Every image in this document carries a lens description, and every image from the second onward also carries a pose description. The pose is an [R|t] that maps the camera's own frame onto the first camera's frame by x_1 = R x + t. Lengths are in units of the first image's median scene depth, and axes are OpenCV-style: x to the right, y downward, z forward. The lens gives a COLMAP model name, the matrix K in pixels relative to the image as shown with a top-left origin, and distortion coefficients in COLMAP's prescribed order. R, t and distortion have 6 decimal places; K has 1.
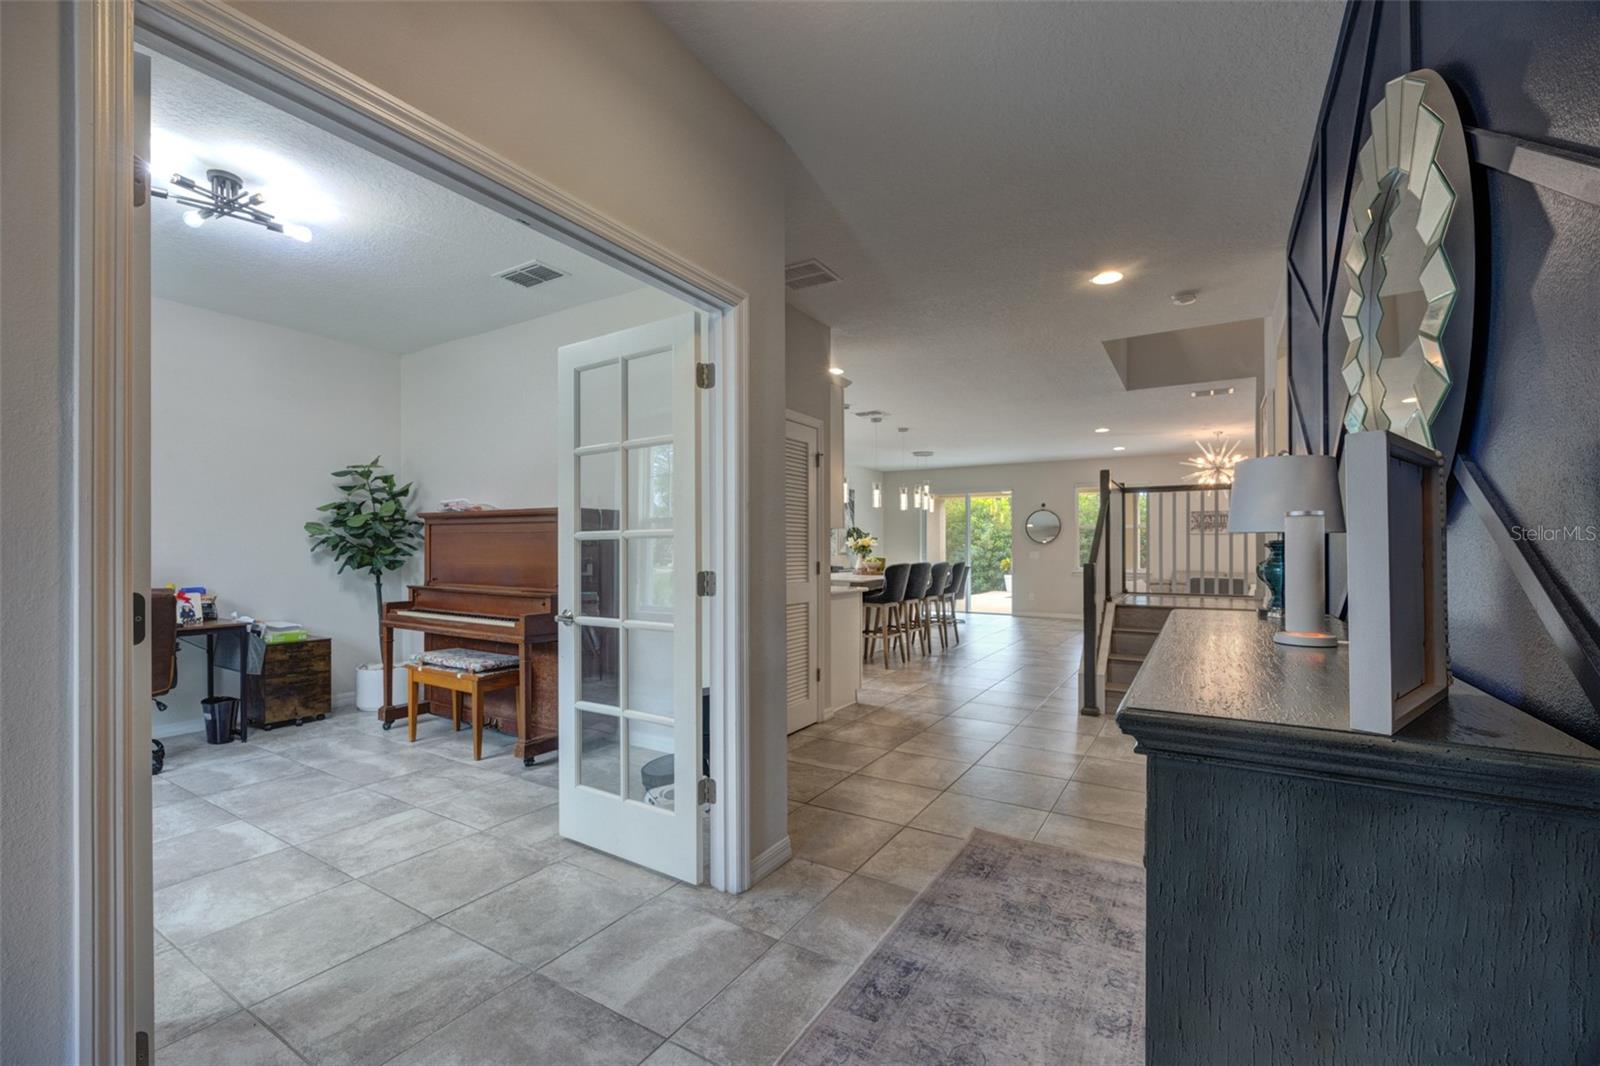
lens RADIAL K [[669.8, 0, 794.9], [0, 669.8, 550.8], [0, 0, 1]] dist [-0.002522, -0.000327]
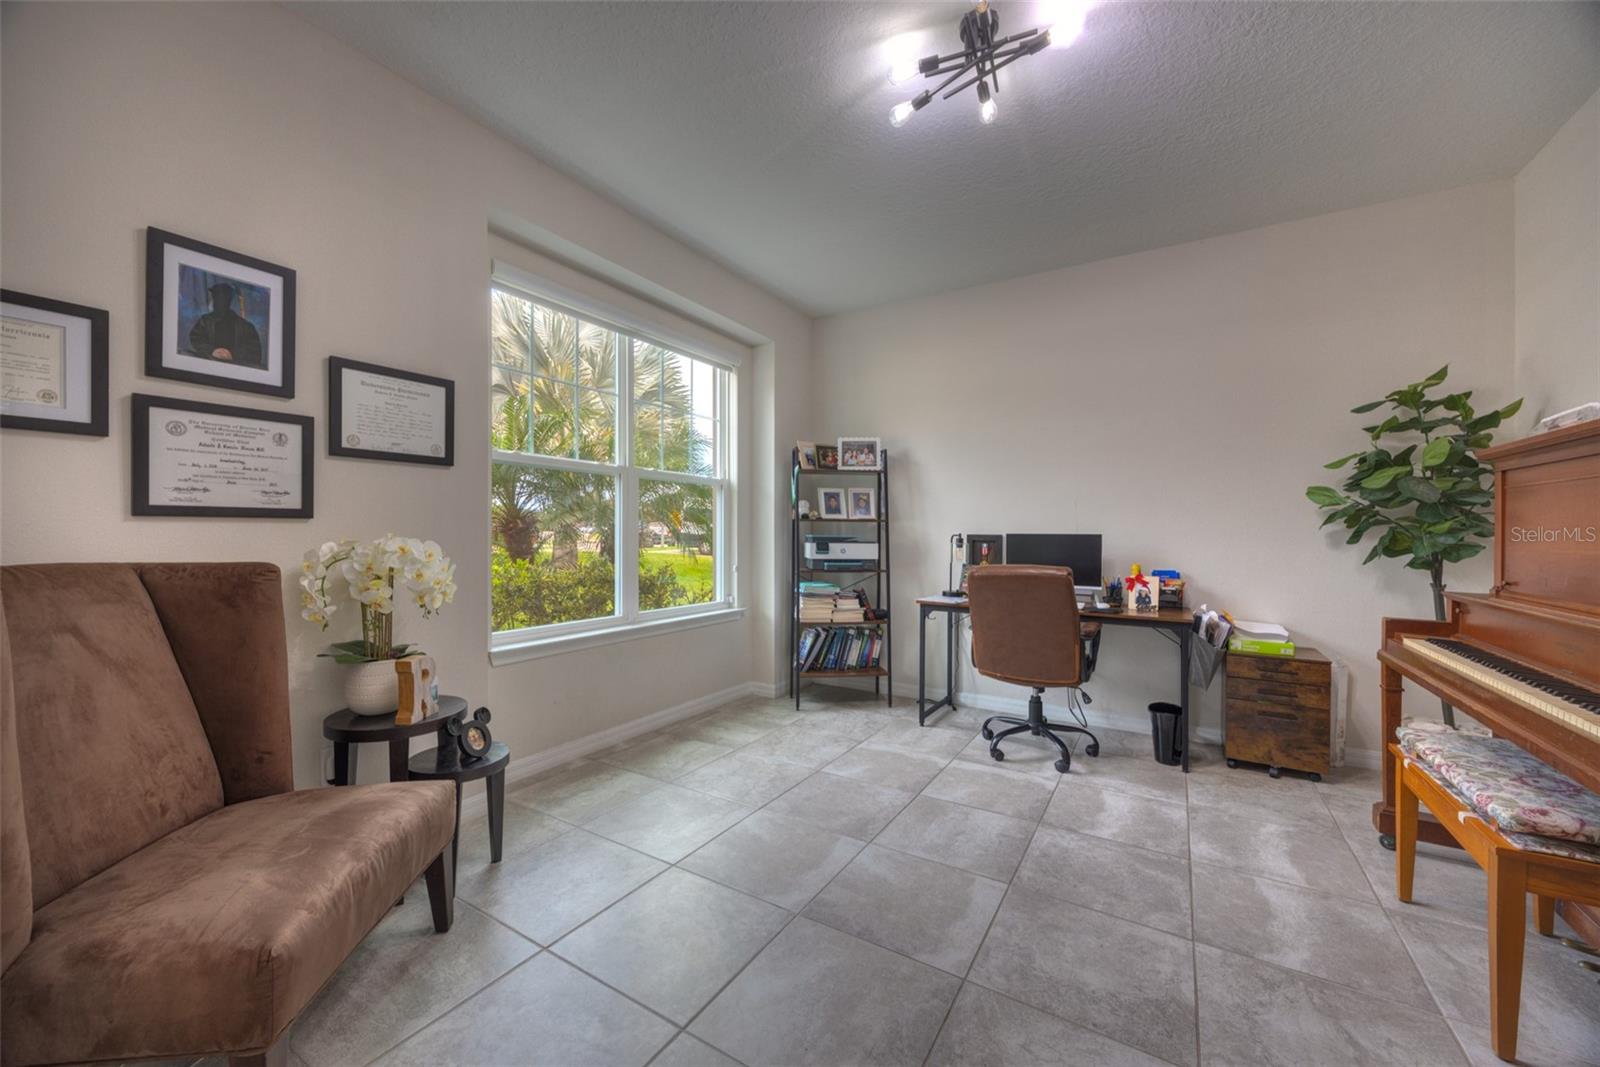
lens RADIAL K [[613.6, 0, 800.0], [0, 613.6, 533.5], [0, 0, 1]] dist [0.002266, 0.000329]
pose [[0.004157, -0.001306, -0.999991, -0.109950], [-0.010830, 0.999940, -0.001350, 0.014120], [0.999933, 0.010835, 0.004143, 0.545469]]
